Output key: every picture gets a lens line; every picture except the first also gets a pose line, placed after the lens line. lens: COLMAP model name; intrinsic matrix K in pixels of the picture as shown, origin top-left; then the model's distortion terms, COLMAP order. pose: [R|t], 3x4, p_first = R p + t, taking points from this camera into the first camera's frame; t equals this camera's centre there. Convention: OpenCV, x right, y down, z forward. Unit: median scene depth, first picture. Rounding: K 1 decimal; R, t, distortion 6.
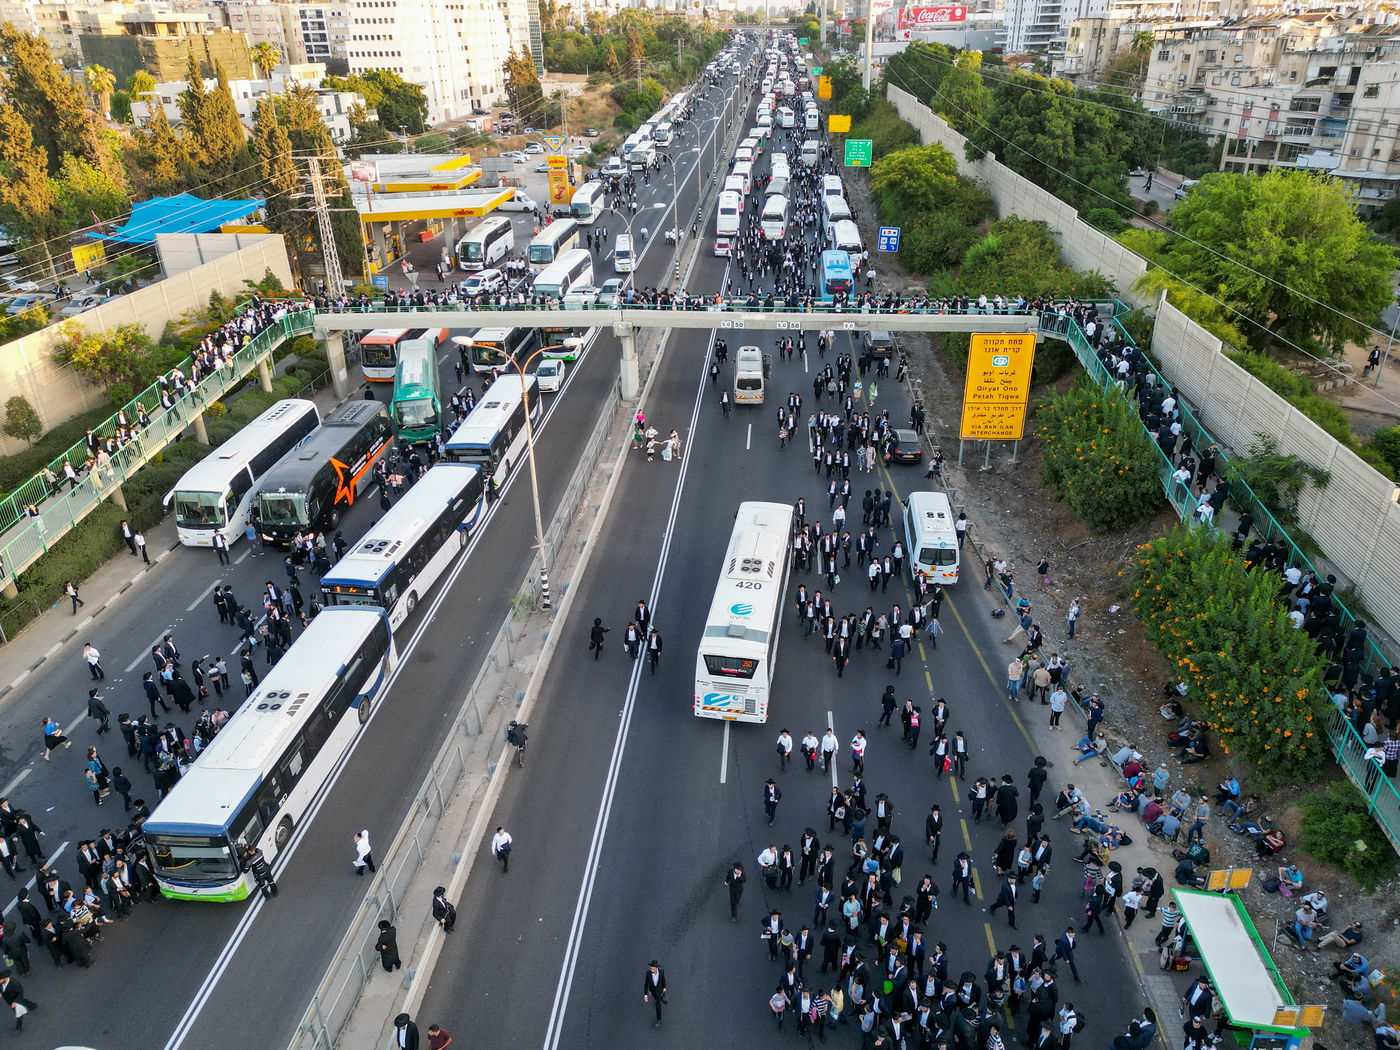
lens RADIAL K [[979.7, 0, 700.0], [0, 979.7, 525.0], [0, 0, 1]] dist [0.078006, -0.076844]
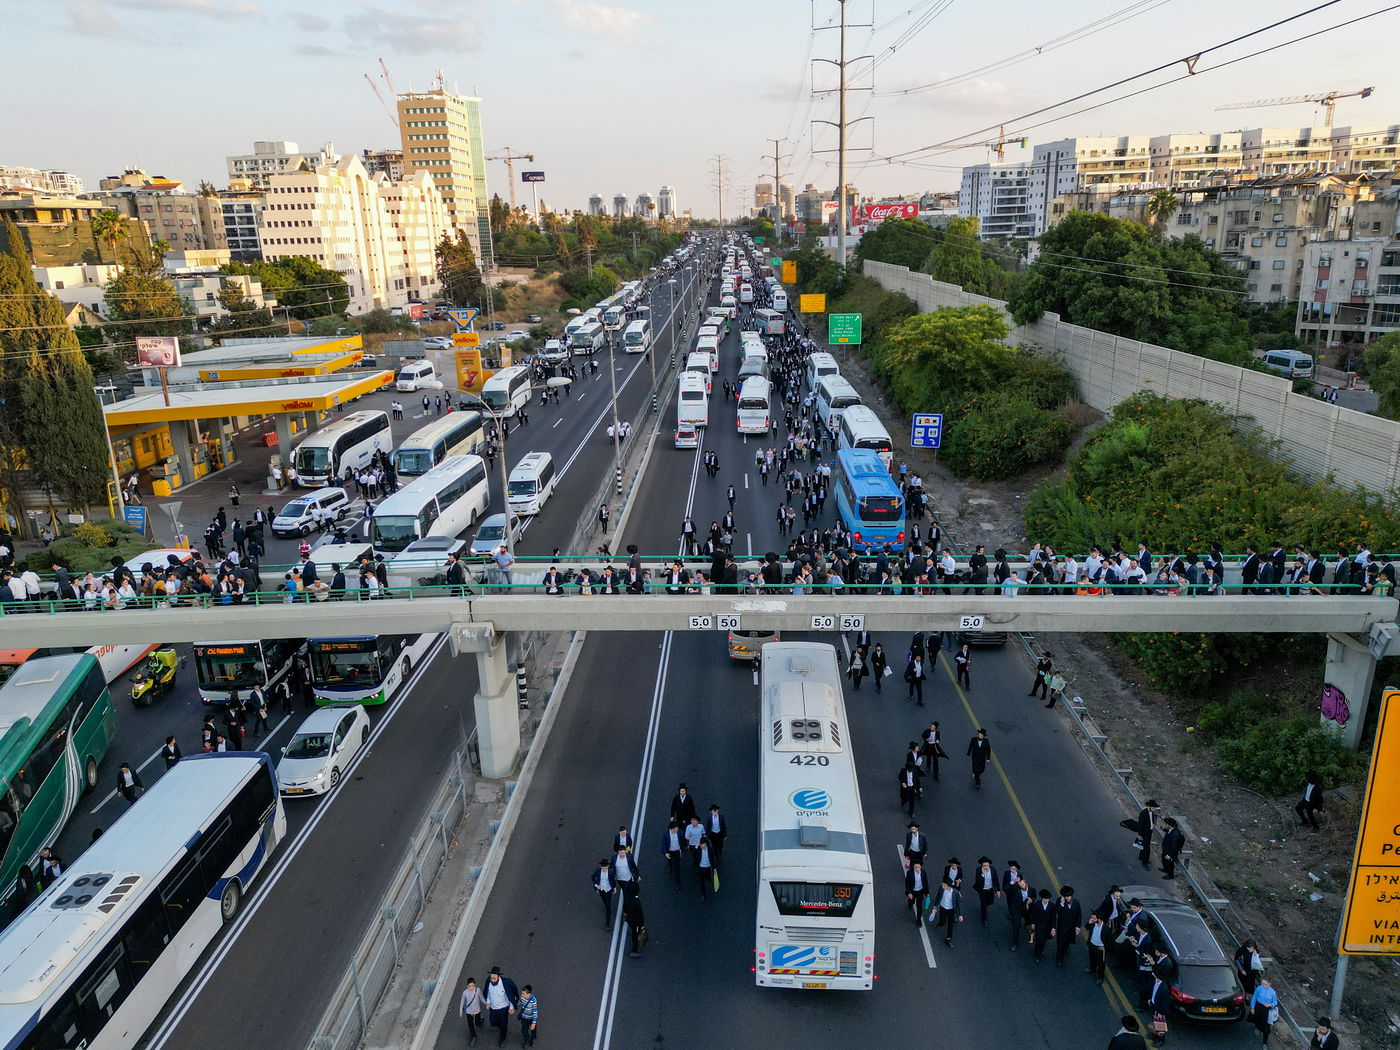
lens RADIAL K [[979.7, 0, 700.0], [0, 979.7, 525.0], [0, 0, 1]] dist [0.078006, -0.076844]
pose [[0.999060, -0.024533, 0.035729, 0.004404], [0.030607, 0.983040, -0.180820, -0.066285], [-0.030687, 0.181744, 0.982867, 0.216036]]
